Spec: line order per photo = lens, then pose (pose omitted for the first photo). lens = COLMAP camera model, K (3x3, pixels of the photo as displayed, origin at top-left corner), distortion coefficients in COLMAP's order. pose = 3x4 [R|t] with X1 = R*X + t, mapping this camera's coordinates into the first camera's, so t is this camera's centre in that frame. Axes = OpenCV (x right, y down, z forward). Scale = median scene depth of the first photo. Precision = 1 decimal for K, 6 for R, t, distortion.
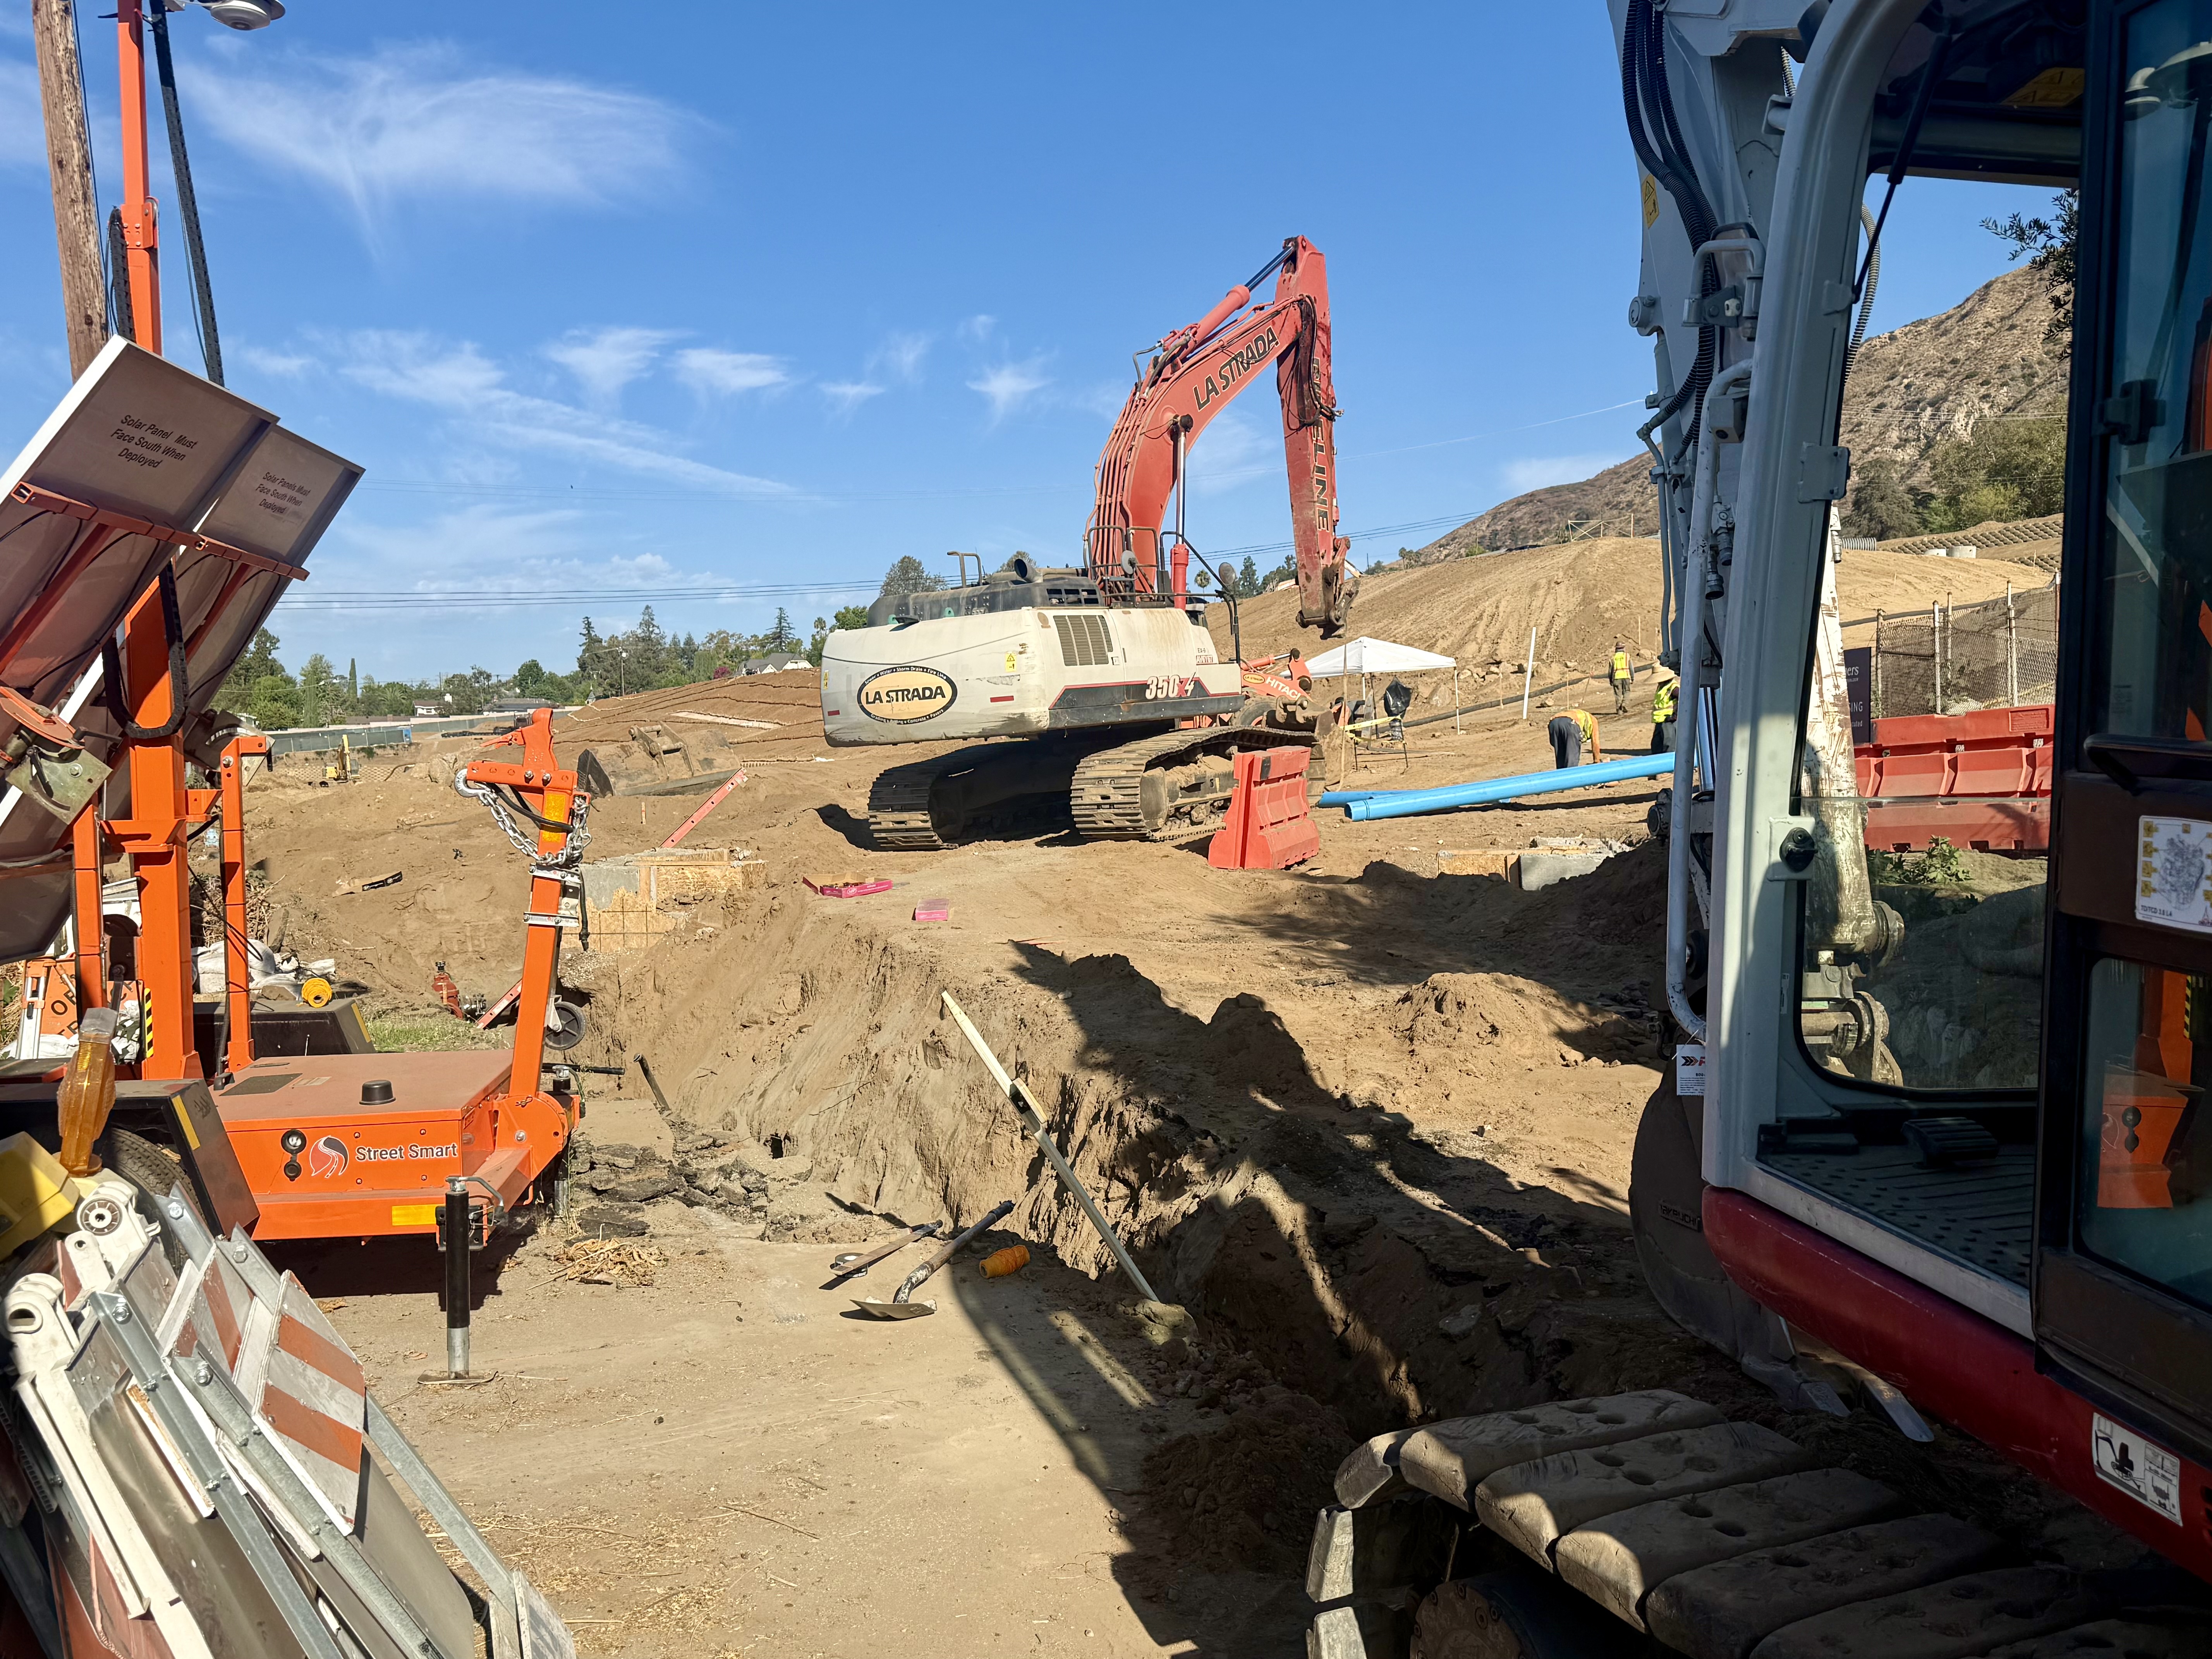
lens RADIAL K [[1958.6, 0, 1106.0], [0, 1958.6, 829.5], [0, 0, 1]] dist [0.078826, -0.004187]
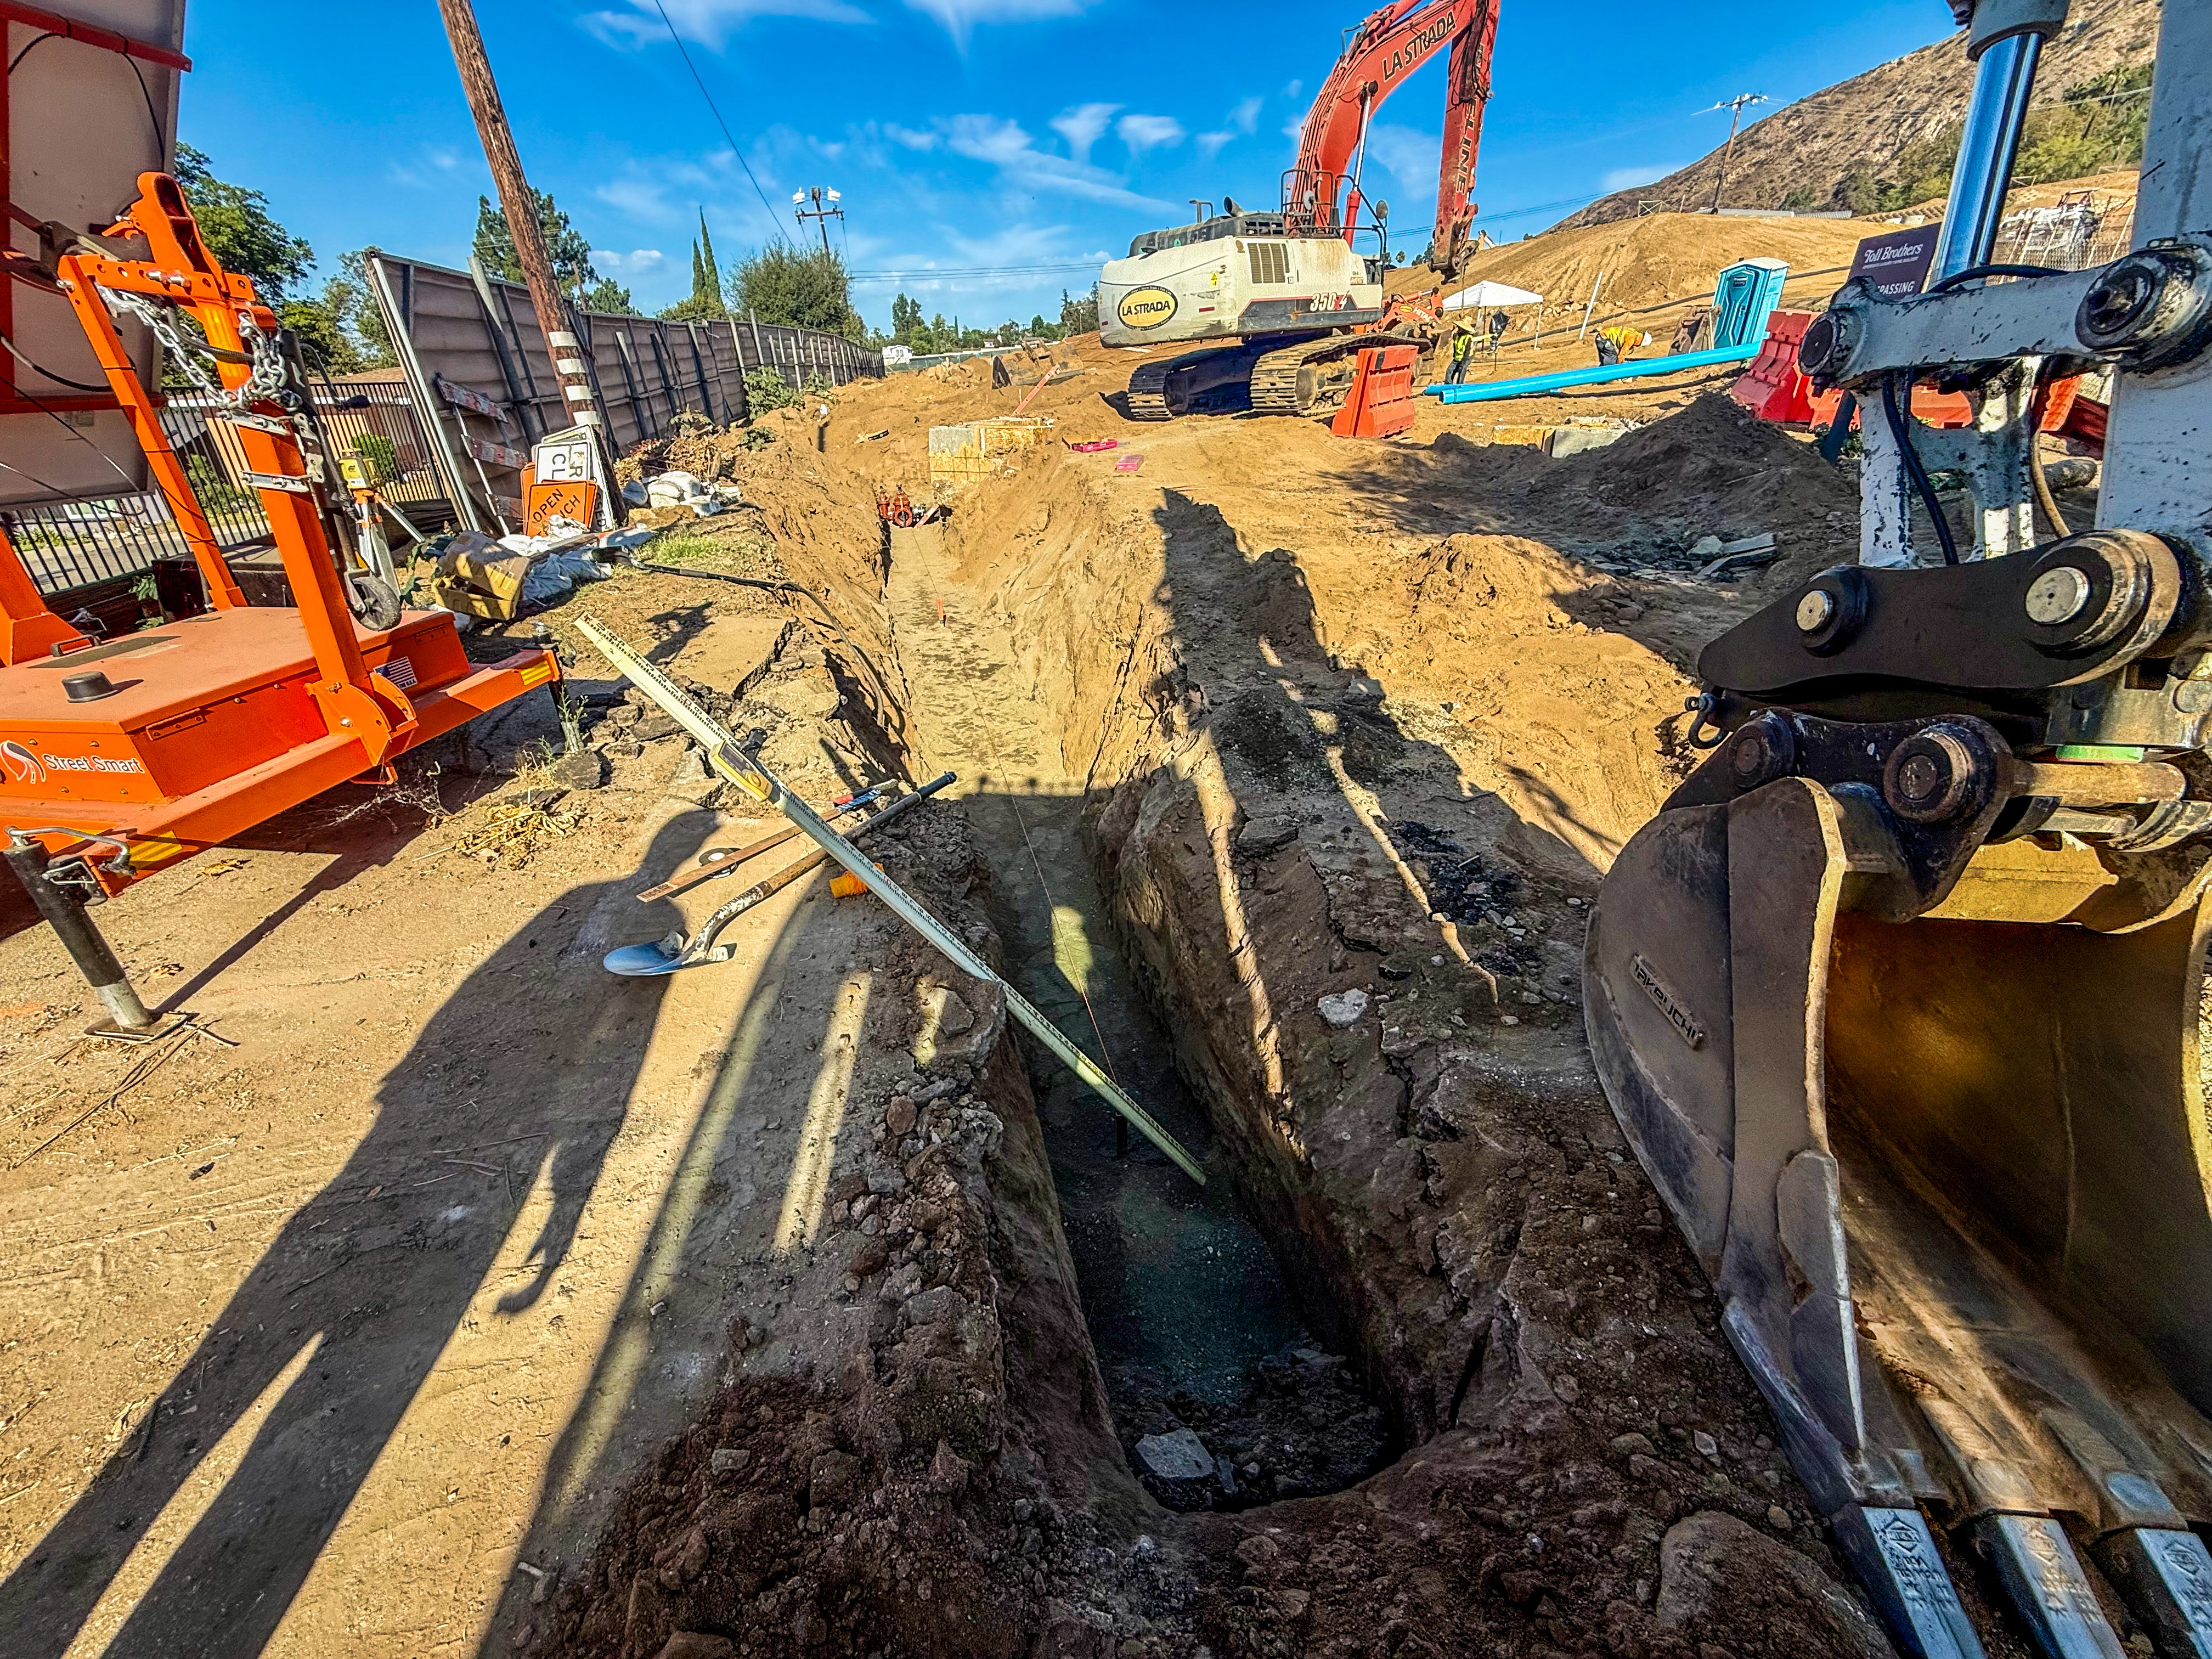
lens RADIAL K [[876.3, 0, 1106.0], [0, 876.3, 829.5], [0, 0, 1]] dist [0.002483, 0.000066]
pose [[0.973070, 0.110370, -0.202368, 0.050110], [-0.013135, 0.903039, 0.429357, 0.005085], [0.230134, -0.415136, 0.880170, 0.227838]]
